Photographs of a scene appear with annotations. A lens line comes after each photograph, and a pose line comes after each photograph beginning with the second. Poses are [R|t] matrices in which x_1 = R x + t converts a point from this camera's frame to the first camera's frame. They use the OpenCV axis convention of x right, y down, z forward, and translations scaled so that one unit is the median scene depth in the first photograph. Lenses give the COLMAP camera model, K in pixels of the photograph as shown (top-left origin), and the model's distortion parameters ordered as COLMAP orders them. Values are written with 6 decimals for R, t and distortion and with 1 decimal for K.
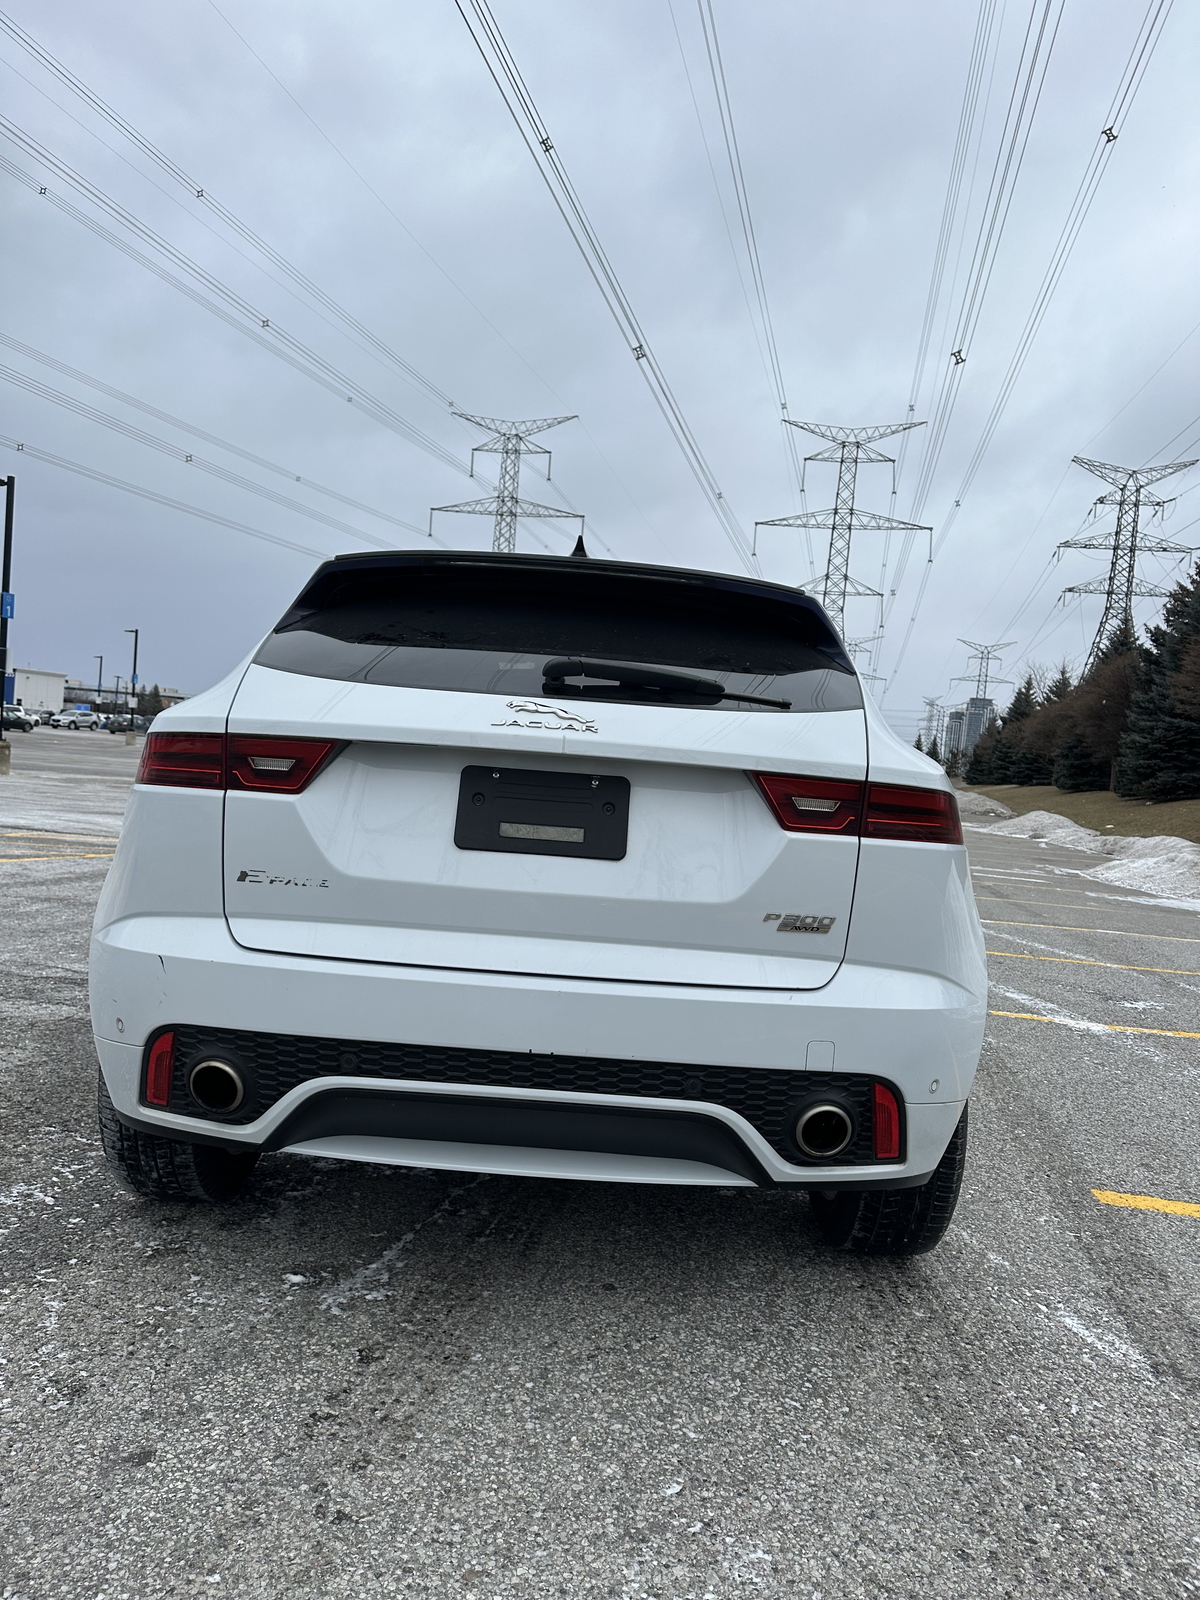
lens RADIAL K [[1101.6, 0, 601.8], [0, 1101.6, 813.2], [0, 0, 1]] dist [0.131089, -0.187890]
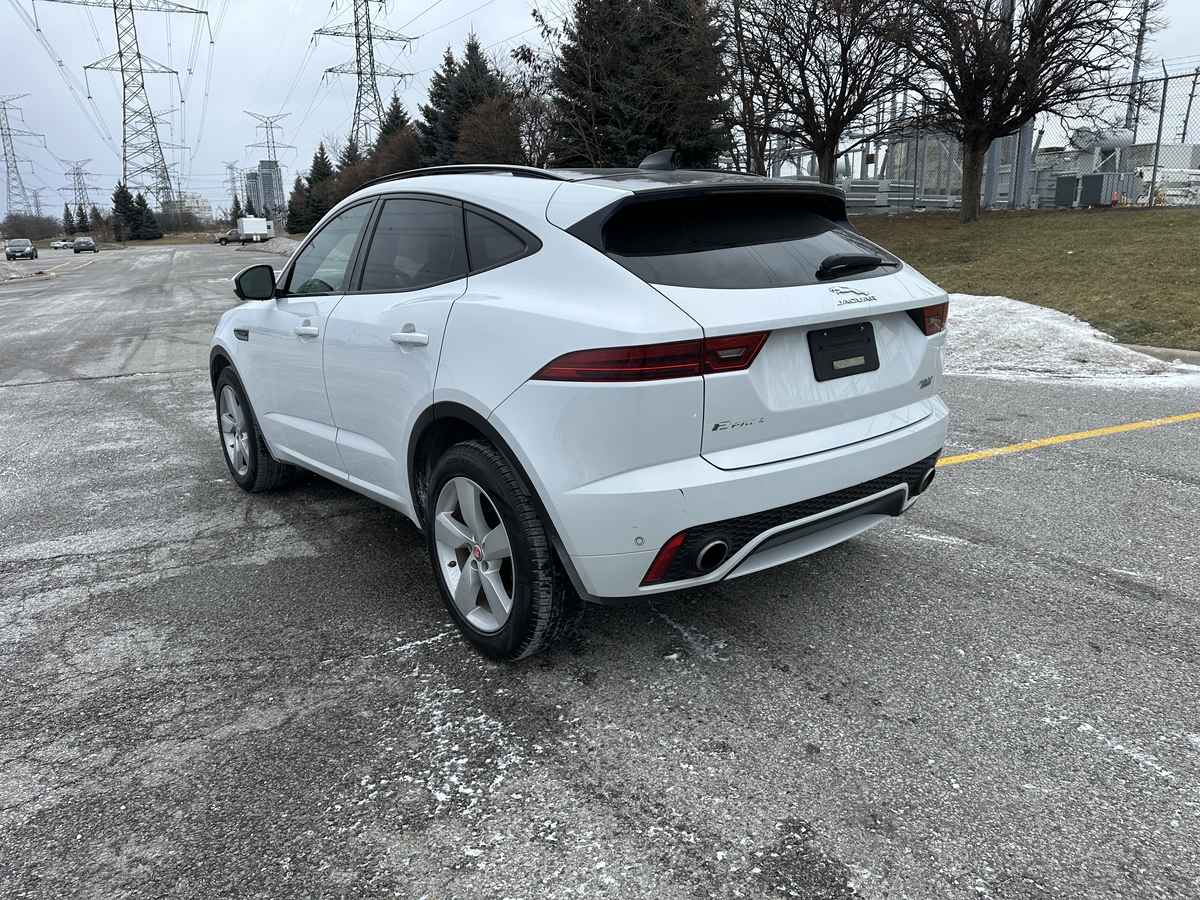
lens RADIAL K [[842.2, 0, 586.1], [0, 842.2, 446.4], [0, 0, 1]] dist [0.051553, -0.052336]
pose [[0.784725, -0.250777, 0.566849, -1.125704], [0.119665, 0.958591, 0.258425, -0.241069], [-0.608183, -0.134960, 0.782240, 0.182675]]
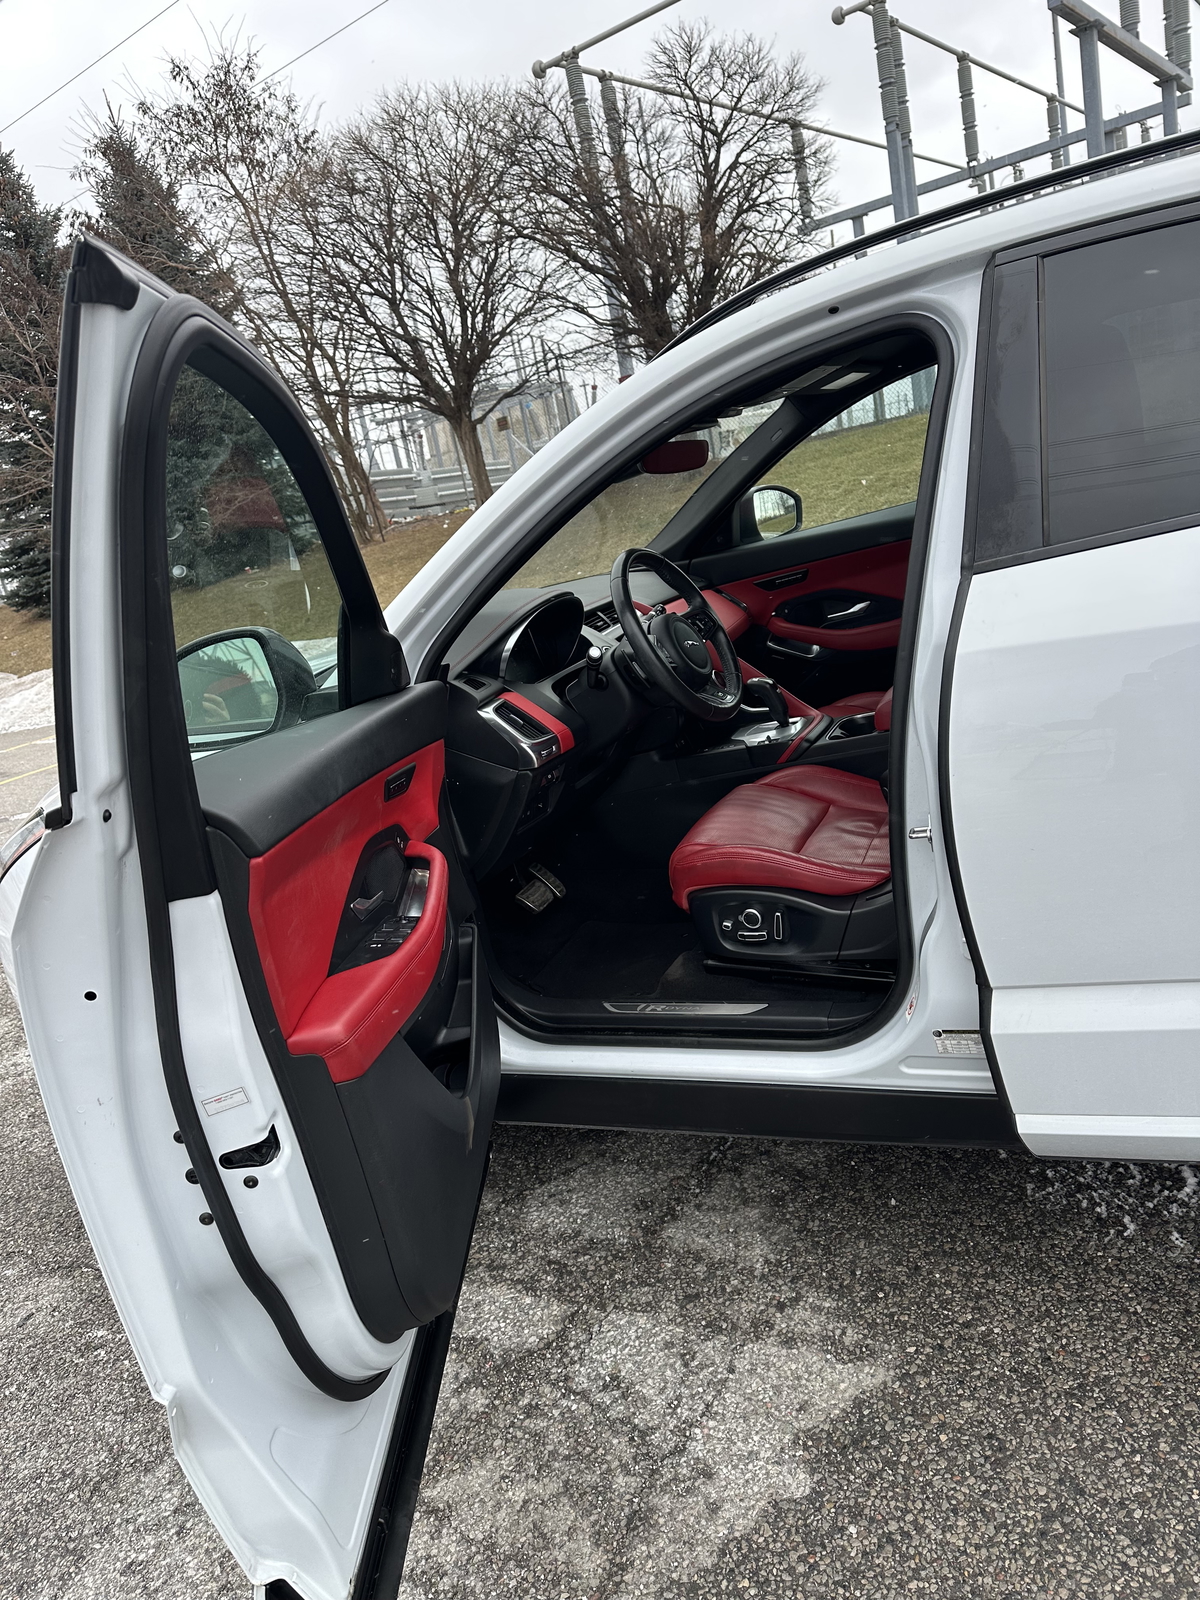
lens RADIAL K [[1128.2, 0, 600.0], [0, 1128.2, 800.0], [0, 0, 1]] dist [0.072927, -0.100188]
pose [[0.382562, -0.394868, 0.835300, -1.214434], [0.274325, 0.911848, 0.305415, -0.304499], [-0.882265, 0.112303, 0.457161, 1.776025]]
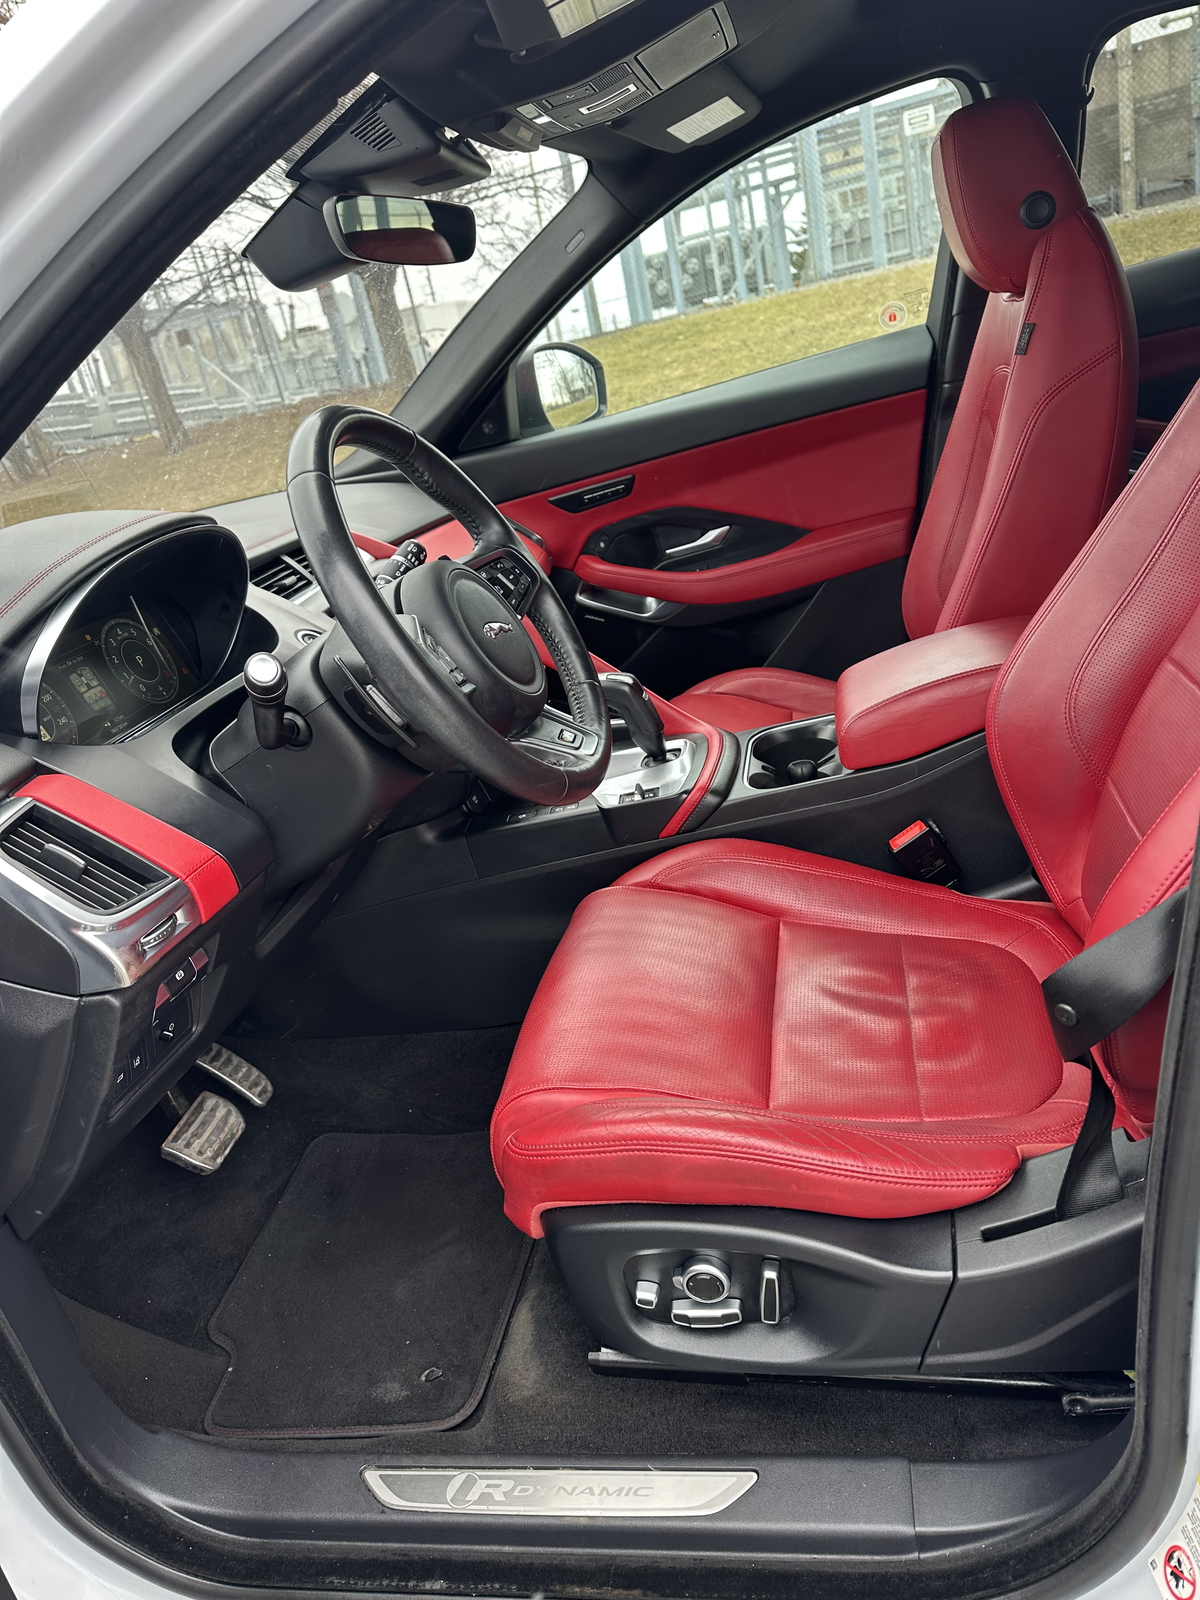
lens RADIAL K [[1101.6, 0, 601.8], [0, 1101.6, 813.2], [0, 0, 1]] dist [0.131089, -0.187890]
pose [[0.151130, -0.478104, 0.865203, -0.662521], [0.265768, 0.862682, 0.430288, -0.210348], [-0.952117, 0.164914, 0.257442, 2.022803]]
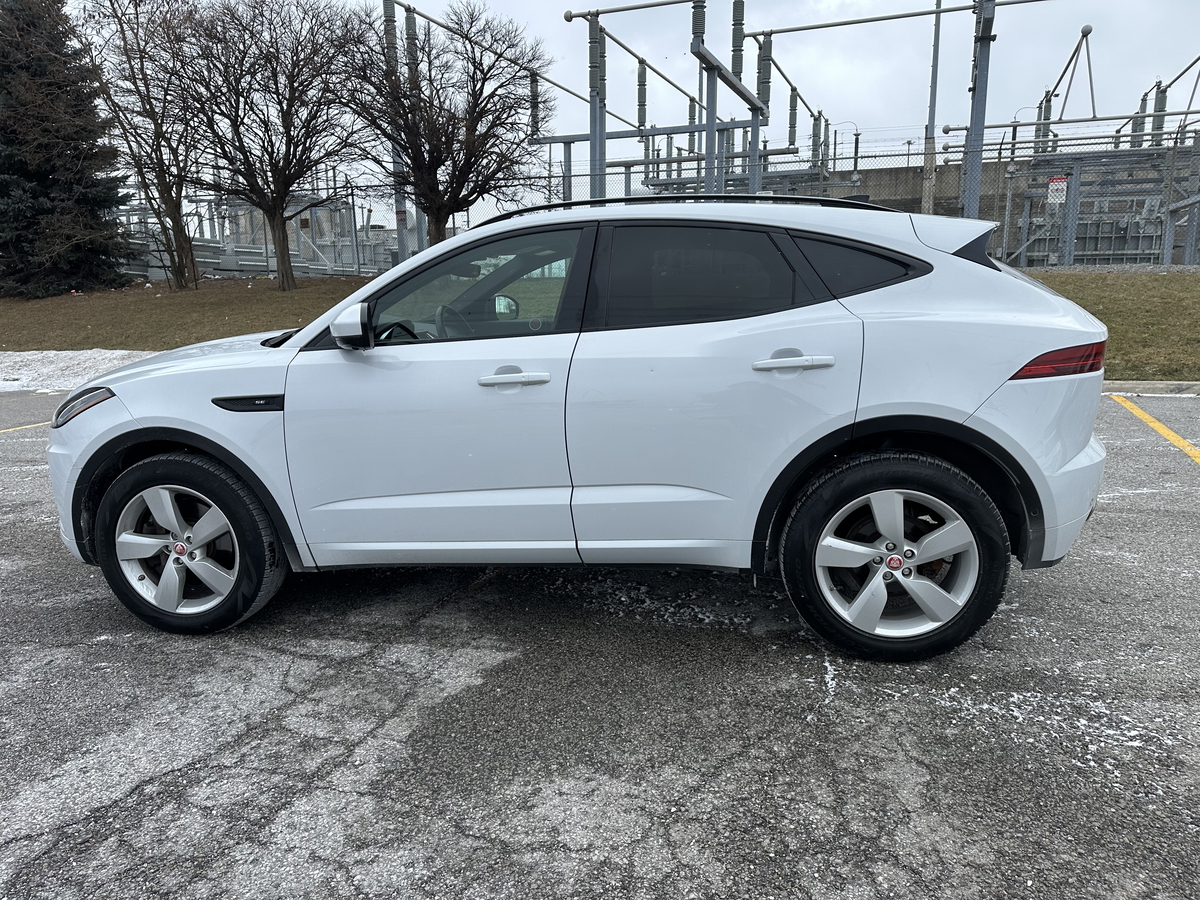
lens RADIAL K [[843.1, 0, 597.7], [0, 843.1, 450.3], [0, 0, 1]] dist [0.053822, -0.069229]
pose [[0.150042, -0.274665, 0.949761, -1.922220], [0.075388, 0.961018, 0.266010, -0.340789], [-0.985801, 0.031688, 0.164900, 1.617787]]
